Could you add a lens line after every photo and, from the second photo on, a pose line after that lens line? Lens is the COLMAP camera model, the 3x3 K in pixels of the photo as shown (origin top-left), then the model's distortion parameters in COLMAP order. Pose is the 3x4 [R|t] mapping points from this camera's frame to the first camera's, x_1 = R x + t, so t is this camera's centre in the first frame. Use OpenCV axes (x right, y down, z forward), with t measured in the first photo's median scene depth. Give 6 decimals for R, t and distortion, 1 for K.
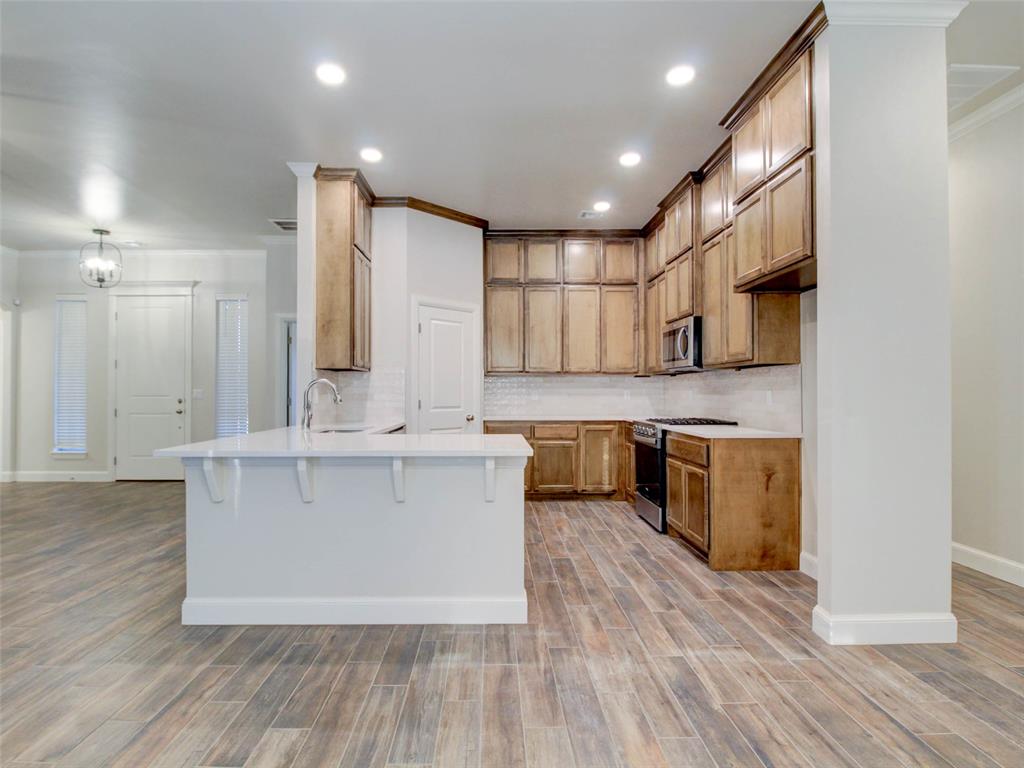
lens RADIAL K [[556.4, 0, 500.8], [0, 556.4, 386.6], [0, 0, 1]] dist [-0.002298, -0.010363]
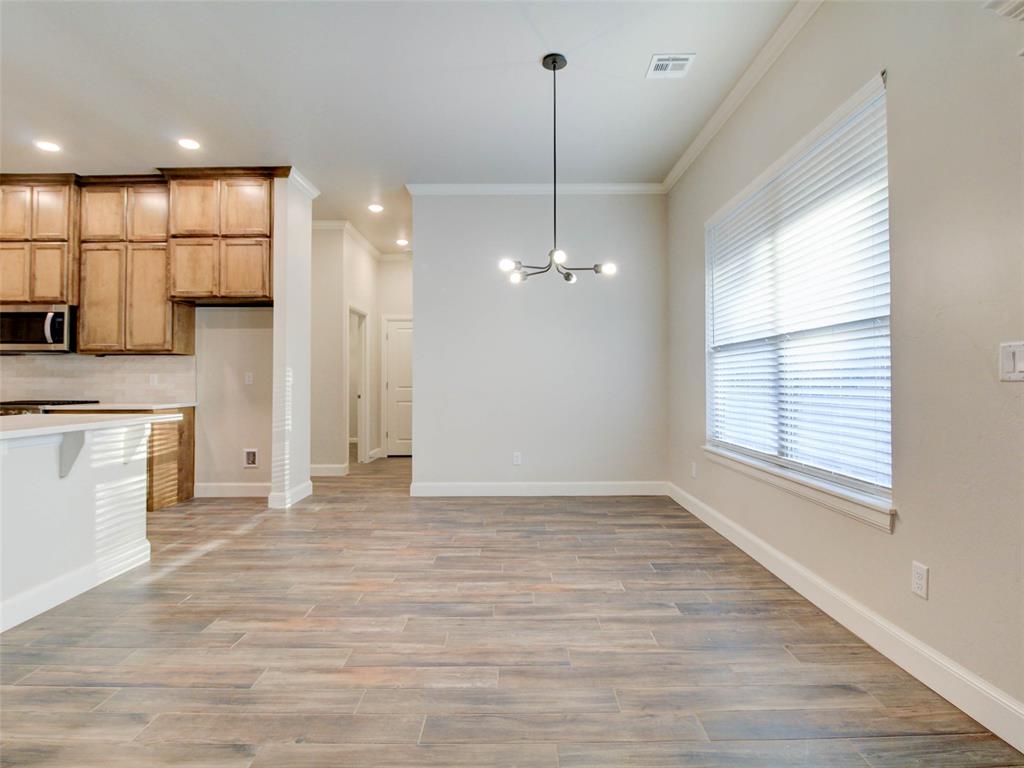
lens RADIAL K [[541.0, 0, 514.9], [0, 541.0, 376.6], [0, 0, 1]] dist [-0.001951, -0.011640]
pose [[0.003490, 0.011530, 0.999927, -0.711946], [-0.007016, 0.999909, -0.011506, 0.020729], [-0.999969, -0.006975, 0.003570, 0.124951]]
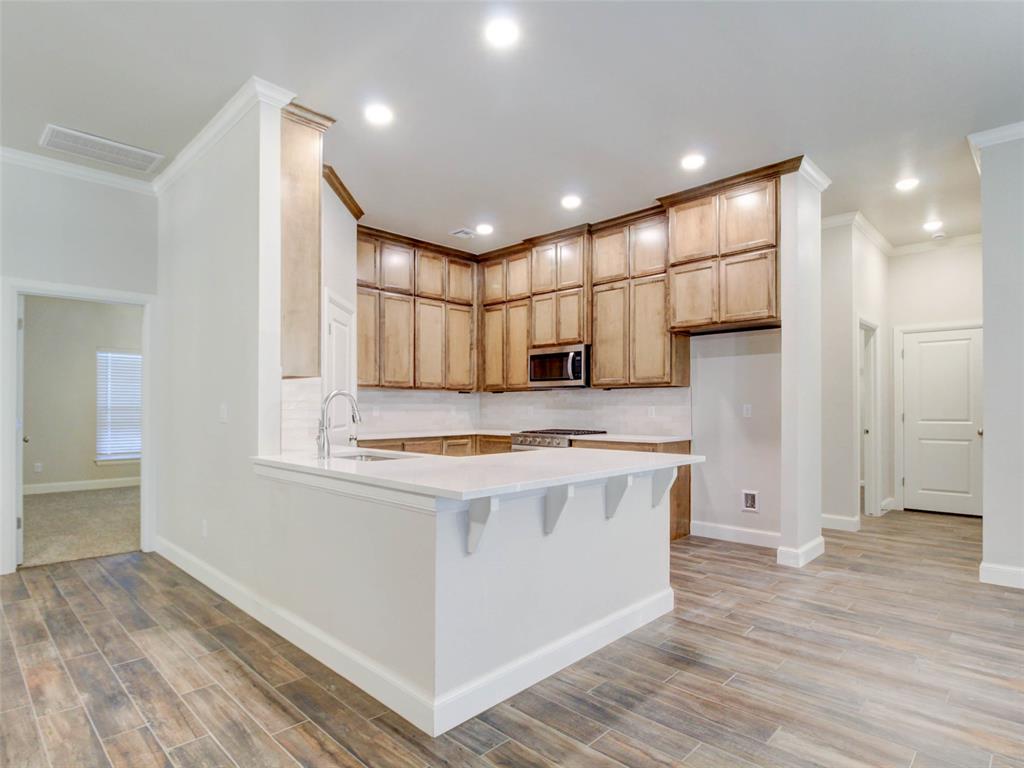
lens RADIAL K [[556.4, 0, 512.0], [0, 556.4, 405.4], [0, 0, 1]] dist [-0.002298, -0.010363]
pose [[0.701264, -0.000517, 0.712901, -0.631465], [-0.004317, 0.999978, 0.004972, 0.000971], [-0.712888, -0.006564, 0.701247, 0.272934]]
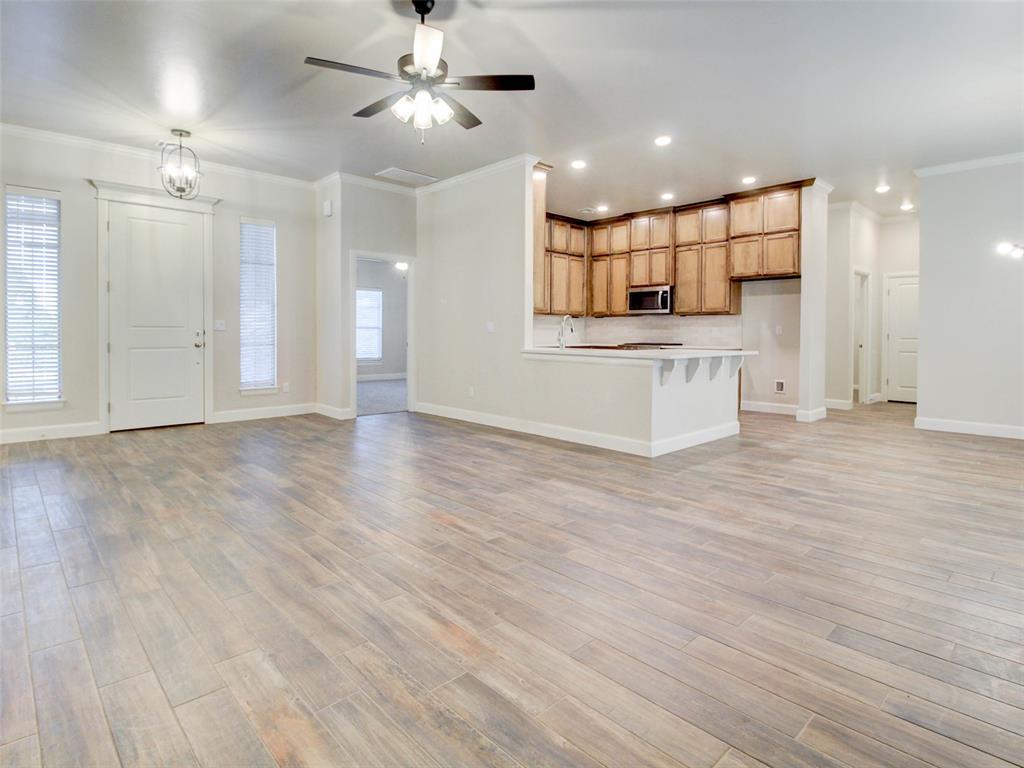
lens RADIAL K [[556.4, 0, 518.5], [0, 556.4, 340.3], [0, 0, 1]] dist [-0.002298, -0.010363]
pose [[0.722105, -0.005173, 0.691764, -1.286943], [-0.012304, 0.999718, 0.020319, 0.021281], [-0.691674, -0.023184, 0.721838, 0.029028]]
